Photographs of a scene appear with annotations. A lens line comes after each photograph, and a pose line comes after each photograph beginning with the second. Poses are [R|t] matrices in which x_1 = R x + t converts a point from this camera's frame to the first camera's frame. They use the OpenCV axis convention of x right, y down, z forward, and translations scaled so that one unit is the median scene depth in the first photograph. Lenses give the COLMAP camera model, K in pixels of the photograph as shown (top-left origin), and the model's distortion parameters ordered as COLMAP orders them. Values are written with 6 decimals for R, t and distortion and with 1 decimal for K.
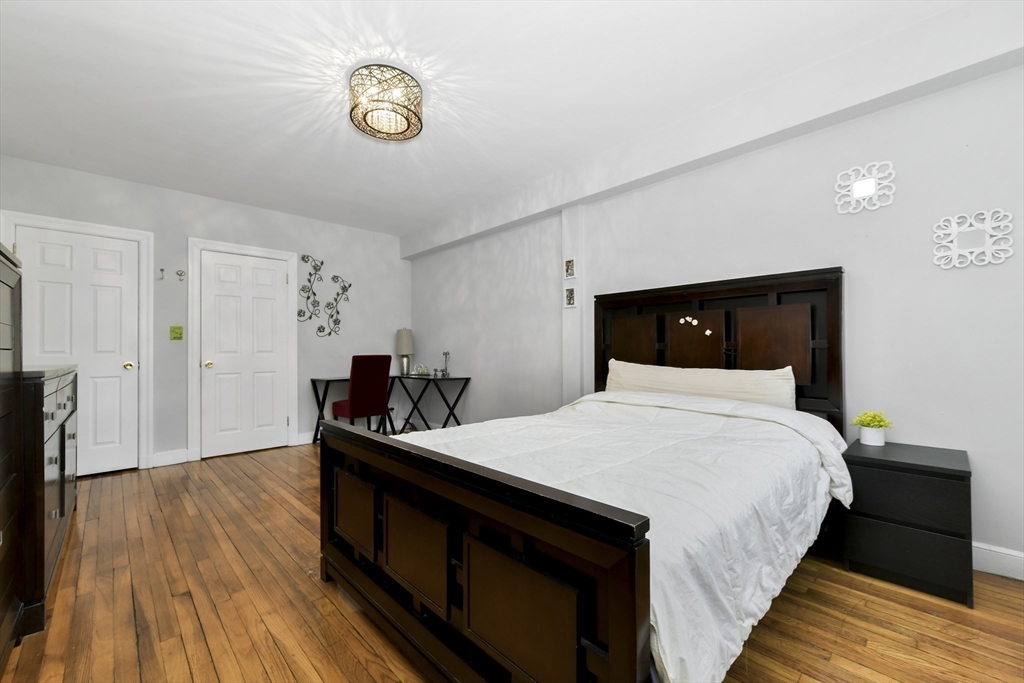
lens RADIAL K [[410.1, 0, 517.1], [0, 410.1, 347.0], [0, 0, 1]] dist [-0.002537, 0.001307]
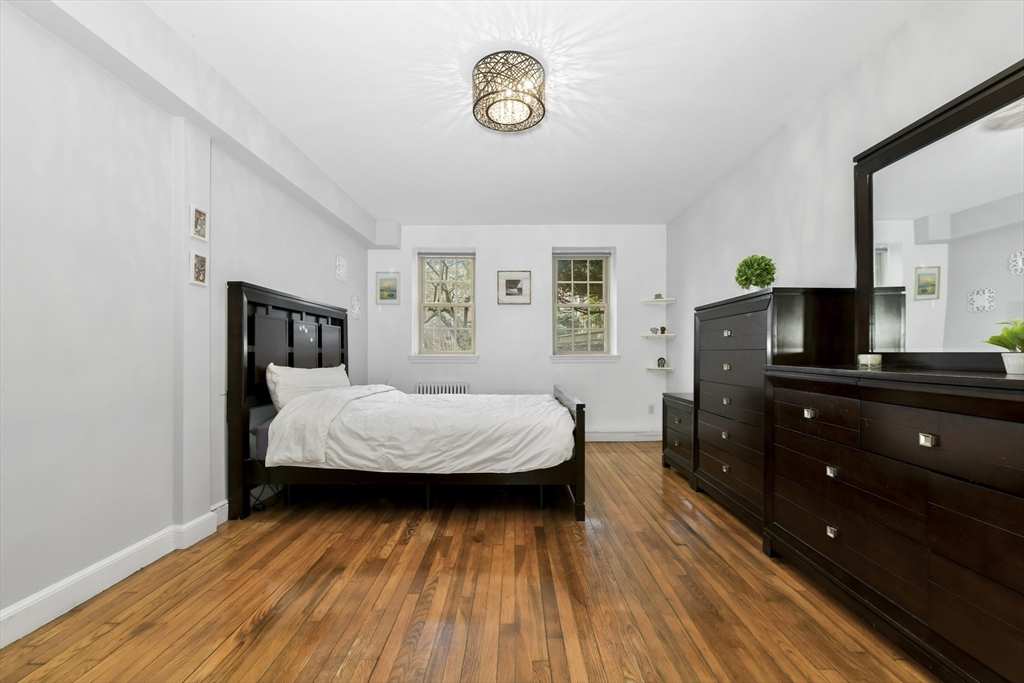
lens RADIAL K [[410.1, 0, 514.7], [0, 410.1, 350.5], [0, 0, 1]] dist [-0.002537, 0.001307]
pose [[-0.707783, 0.013527, 0.706300, -1.061733], [-0.001242, 0.999791, -0.020393, 0.025974], [-0.706429, -0.015311, -0.707618, 1.771206]]
